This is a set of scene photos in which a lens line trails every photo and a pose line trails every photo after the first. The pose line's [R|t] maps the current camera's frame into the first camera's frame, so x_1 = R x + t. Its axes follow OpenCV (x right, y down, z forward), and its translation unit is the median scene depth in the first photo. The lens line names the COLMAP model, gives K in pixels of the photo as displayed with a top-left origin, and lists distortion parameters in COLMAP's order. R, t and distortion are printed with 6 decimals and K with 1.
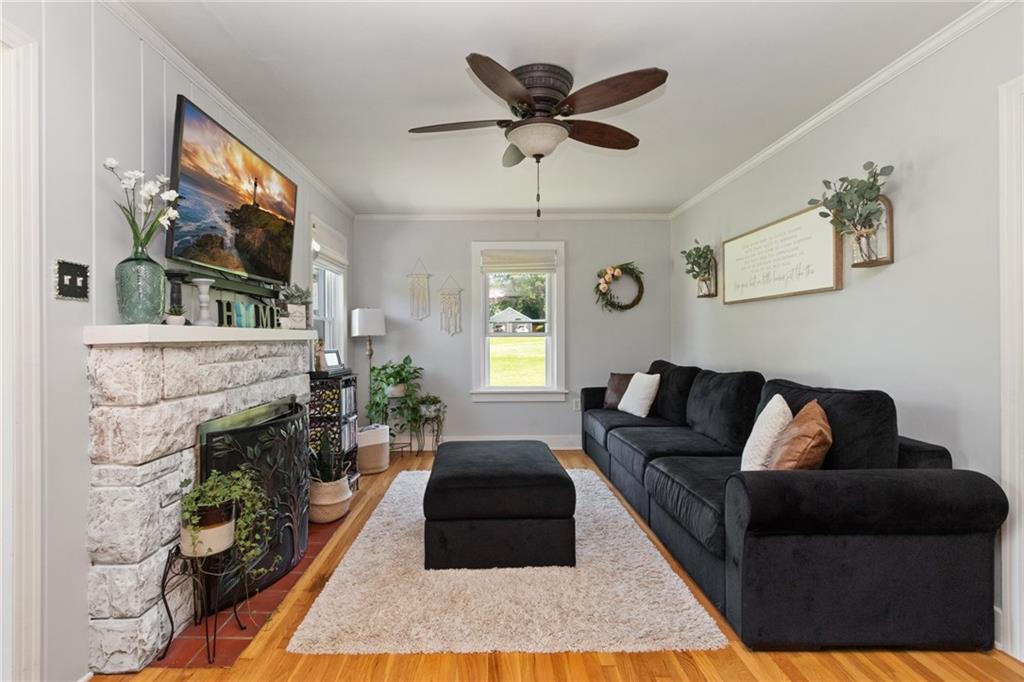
lens RADIAL K [[477.7, 0, 492.7], [0, 477.7, 335.7], [0, 0, 1]] dist [-0.000149, 0.000192]
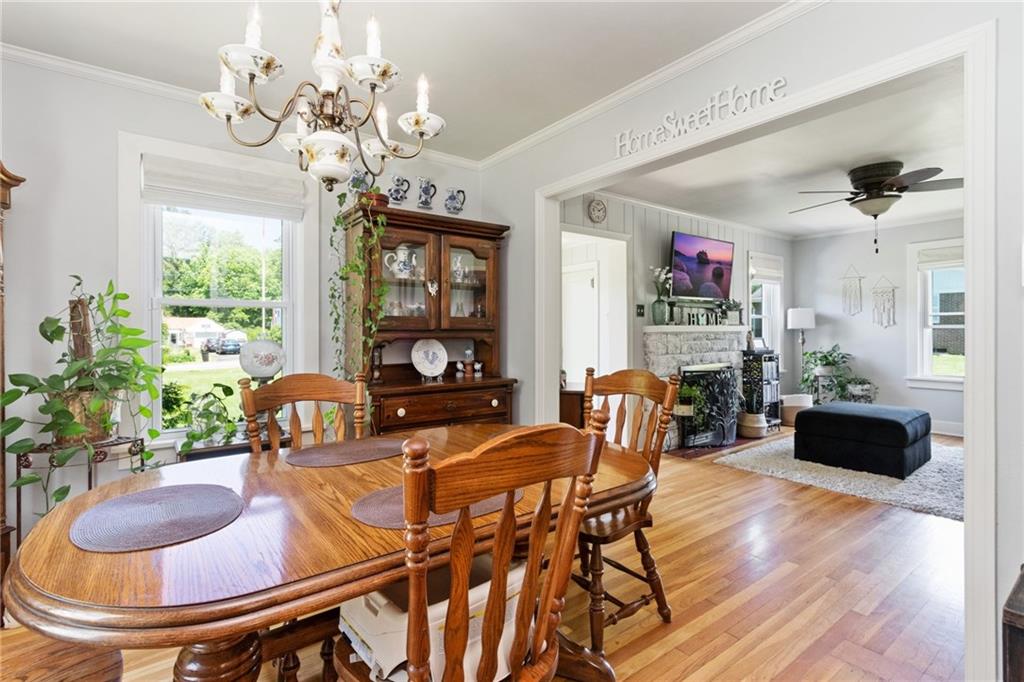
lens RADIAL K [[477.7, 0, 492.7], [0, 477.7, 335.7], [0, 0, 1]] dist [-0.000149, 0.000192]
pose [[0.582298, 0.009542, -0.812920, 0.492209], [0.004144, 0.999883, 0.014705, -0.004350], [0.812965, -0.011931, 0.582190, -0.726686]]
